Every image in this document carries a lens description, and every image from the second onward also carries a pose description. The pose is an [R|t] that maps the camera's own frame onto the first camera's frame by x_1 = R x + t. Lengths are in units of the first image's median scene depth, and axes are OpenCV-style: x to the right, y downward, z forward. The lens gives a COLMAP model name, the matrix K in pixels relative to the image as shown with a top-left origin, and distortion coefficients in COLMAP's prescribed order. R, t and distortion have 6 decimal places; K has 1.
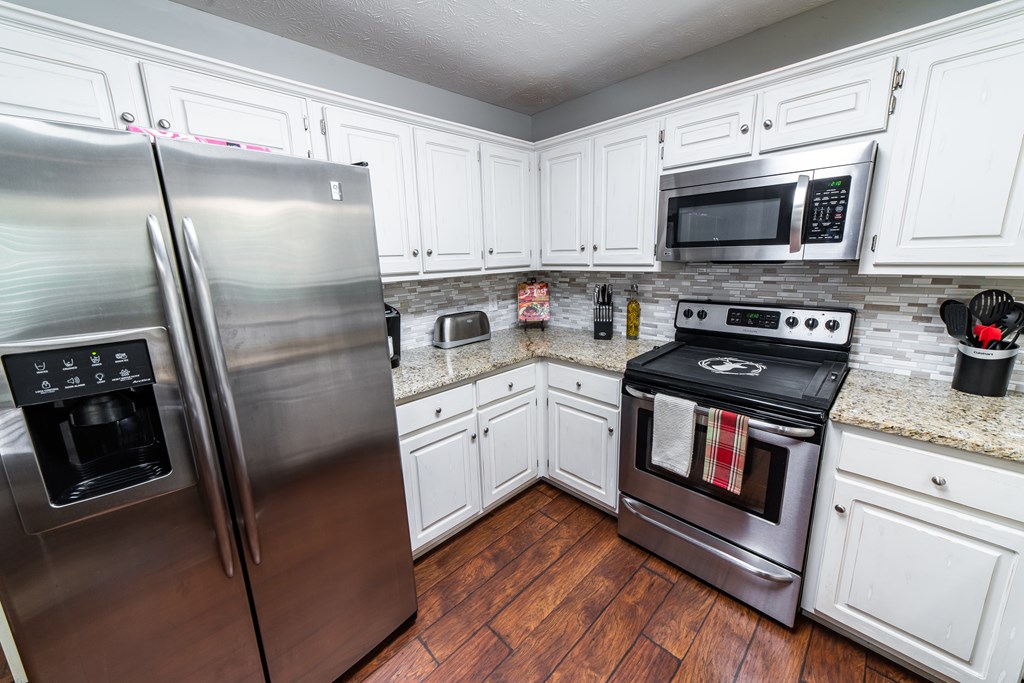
lens RADIAL K [[384.0, 0, 514.2], [0, 384.0, 335.2], [0, 0, 1]] dist [0.000685, 0.000343]
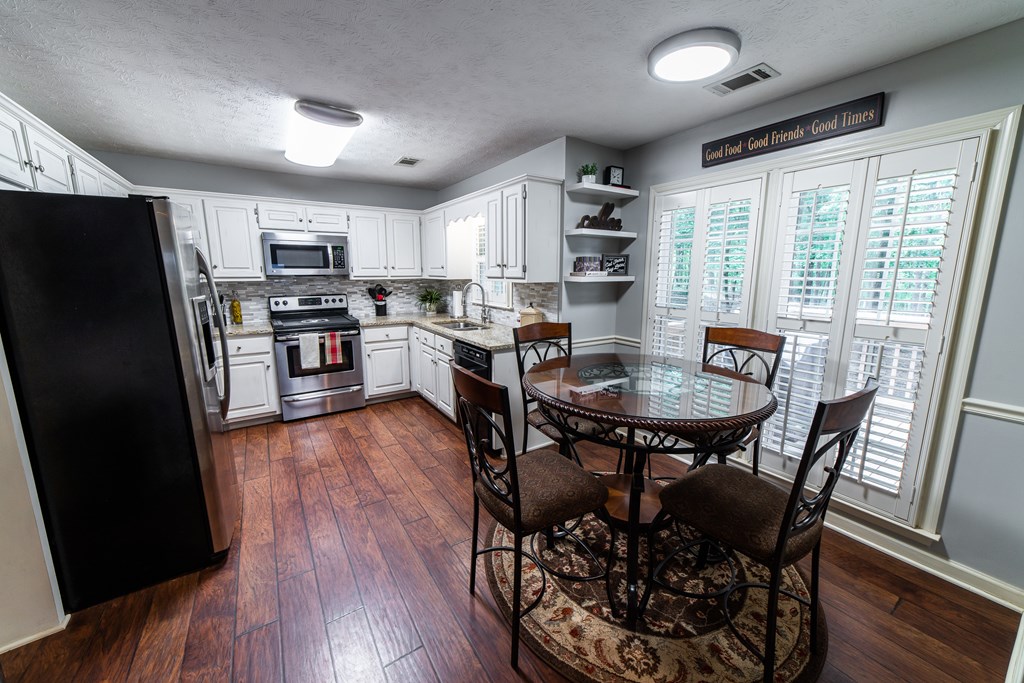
lens RADIAL K [[384.0, 0, 514.2], [0, 384.0, 335.2], [0, 0, 1]] dist [0.000685, 0.000343]
pose [[0.194118, -0.138022, 0.971220, -1.571362], [0.199589, 0.974901, 0.098654, 0.190964], [-0.960460, 0.174694, 0.216794, -0.671484]]
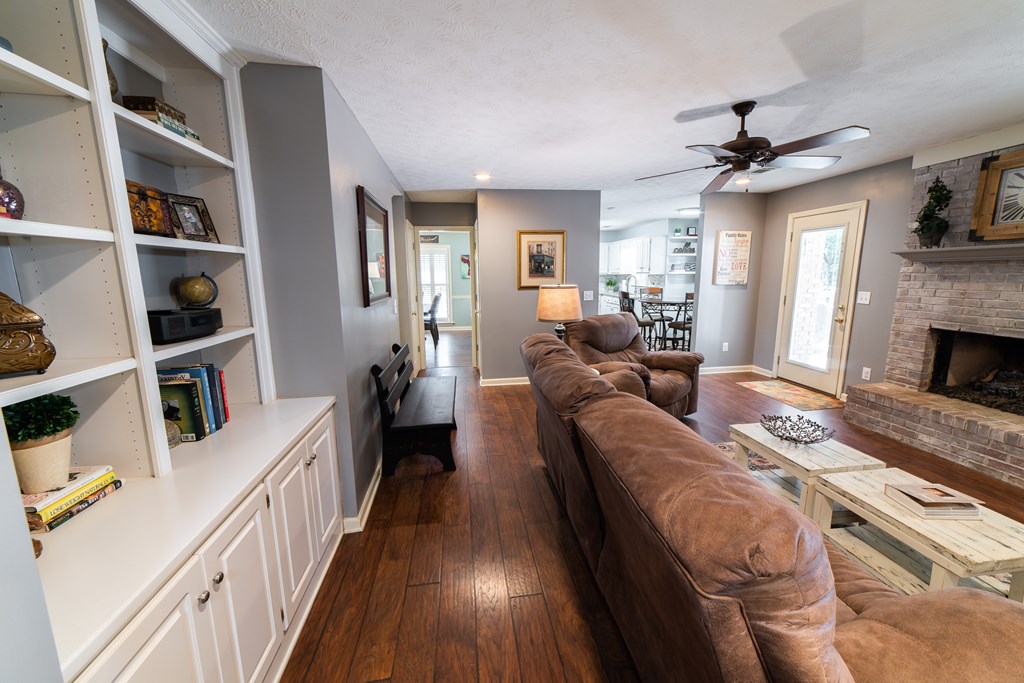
lens RADIAL K [[387.3, 0, 513.4], [0, 387.3, 335.7], [0, 0, 1]] dist [0.001000, 0.000142]
pose [[0.595682, -0.107856, 0.795946, -4.802287], [0.160181, 0.986990, 0.013864, 0.565632], [-0.787086, 0.119237, 0.605209, -1.907849]]
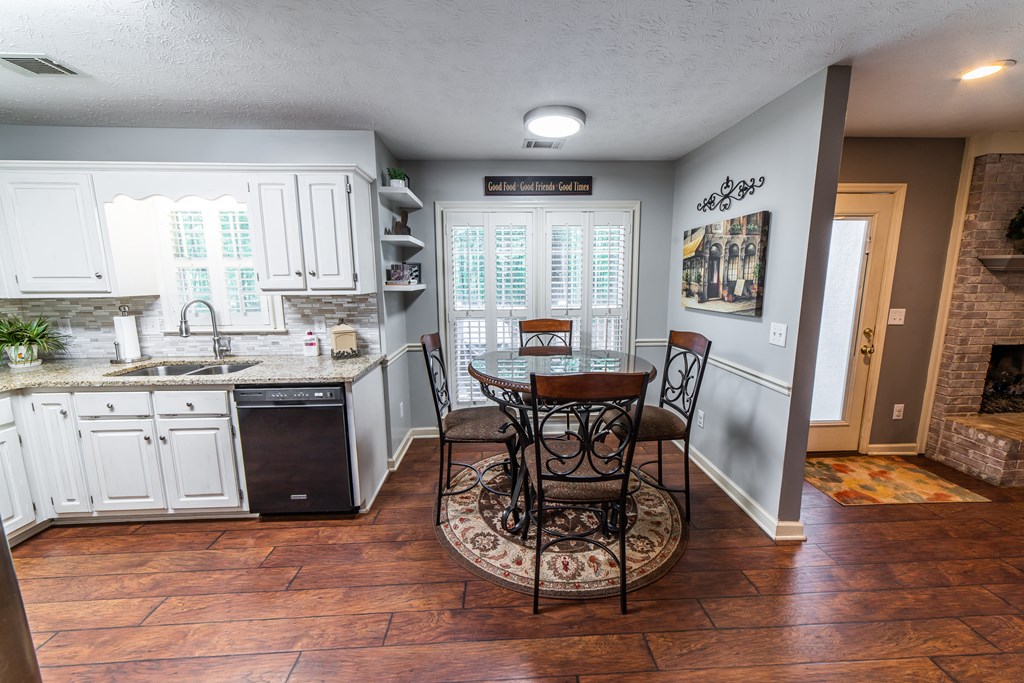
lens RADIAL K [[384.0, 0, 514.2], [0, 384.0, 335.2], [0, 0, 1]] dist [0.000685, 0.000343]
pose [[-0.747136, -0.068099, 0.661174, -1.220780], [0.165015, 0.944590, 0.283759, -0.041884], [-0.643862, 0.321110, -0.694500, 0.360351]]
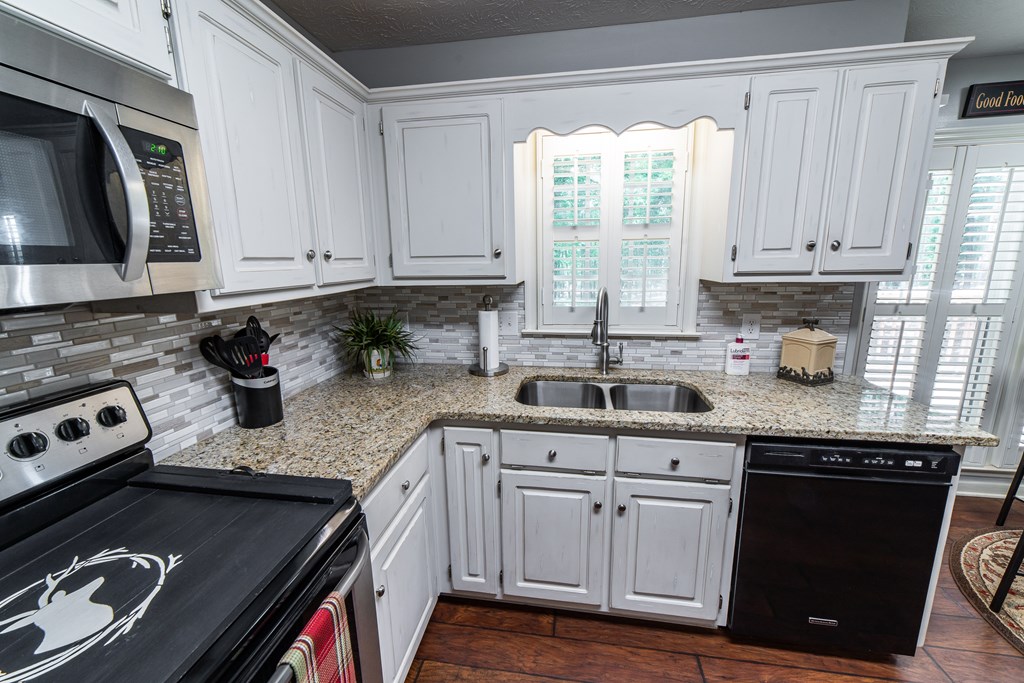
lens RADIAL K [[396.8, 0, 513.8], [0, 396.8, 335.6], [0, 0, 1]] dist [-0.000411, 0.000363]
pose [[-0.598053, -0.117709, 0.792765, 0.078072], [0.198787, 0.936461, 0.289008, -0.191330], [-0.776413, 0.330433, -0.536654, 0.881520]]
